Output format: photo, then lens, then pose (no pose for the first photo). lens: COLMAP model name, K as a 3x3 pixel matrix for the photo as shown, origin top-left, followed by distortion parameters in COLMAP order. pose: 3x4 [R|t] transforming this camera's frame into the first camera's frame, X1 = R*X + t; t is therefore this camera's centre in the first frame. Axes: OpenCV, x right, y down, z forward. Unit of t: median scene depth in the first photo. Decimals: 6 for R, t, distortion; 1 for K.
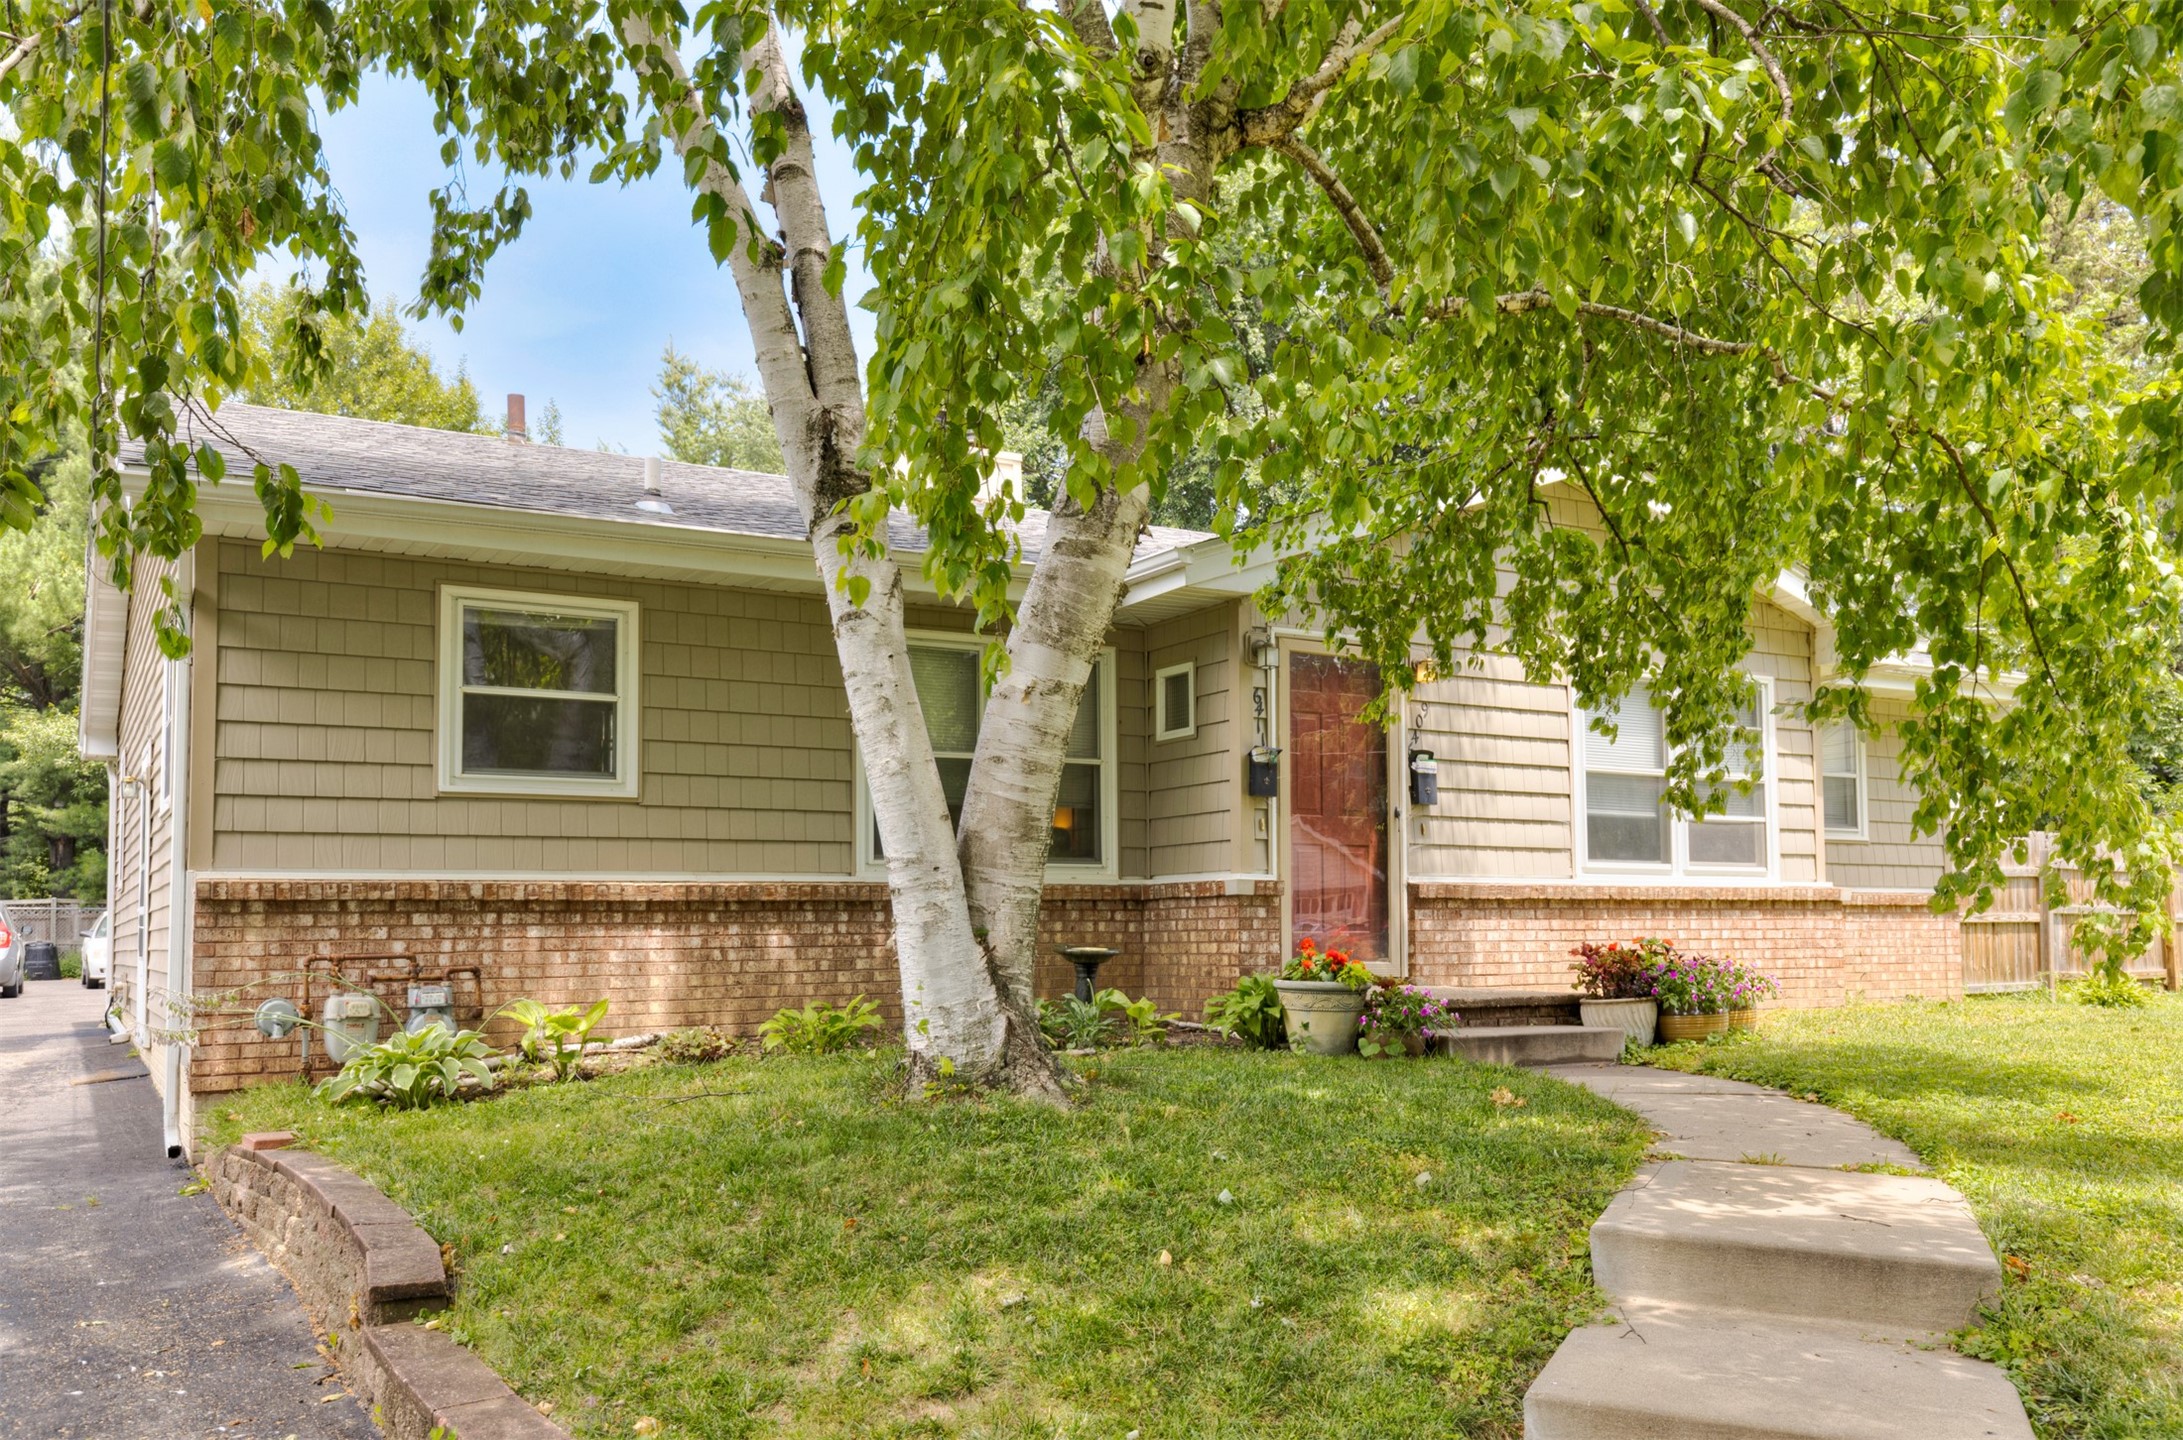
lens RADIAL K [[1727.0, 0, 1099.7], [0, 1727.0, 809.6], [0, 0, 1]] dist [0.013977, 0.001910]
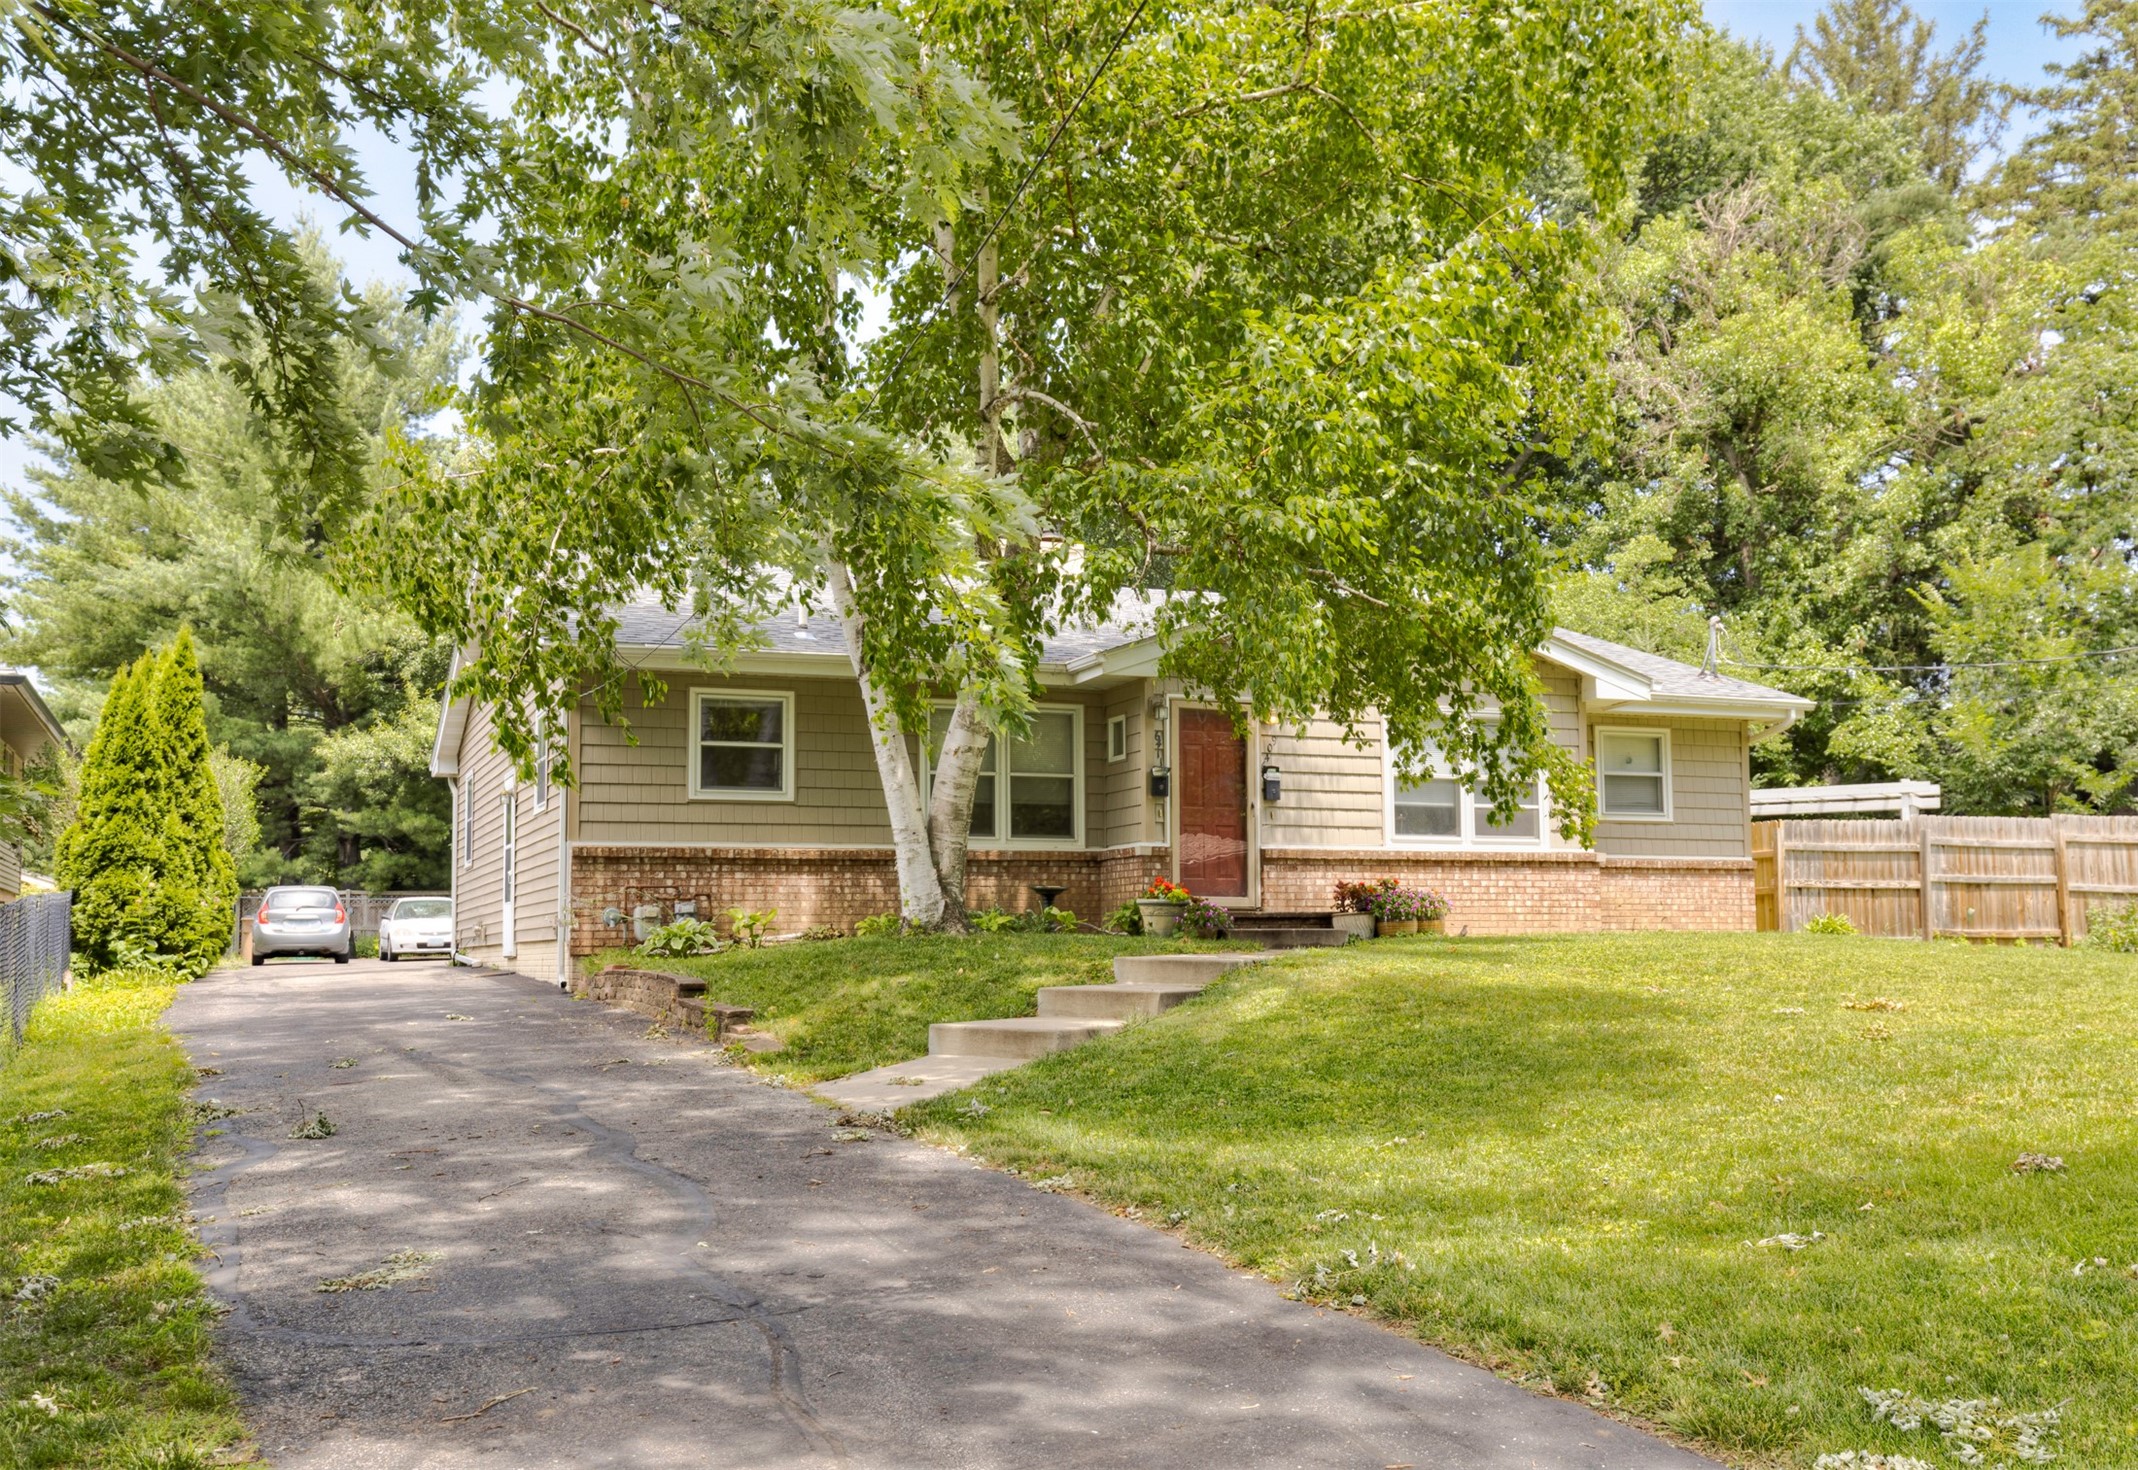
lens RADIAL K [[1960.2, 0, 1069.0], [0, 1960.2, 735.0], [0, 0, 1]] dist [-0.001796, 0.007535]
pose [[0.988374, -0.015705, -0.151232, 0.314492], [0.010283, 0.999278, -0.036568, 0.001714], [0.151697, 0.034588, 0.987822, -0.941309]]
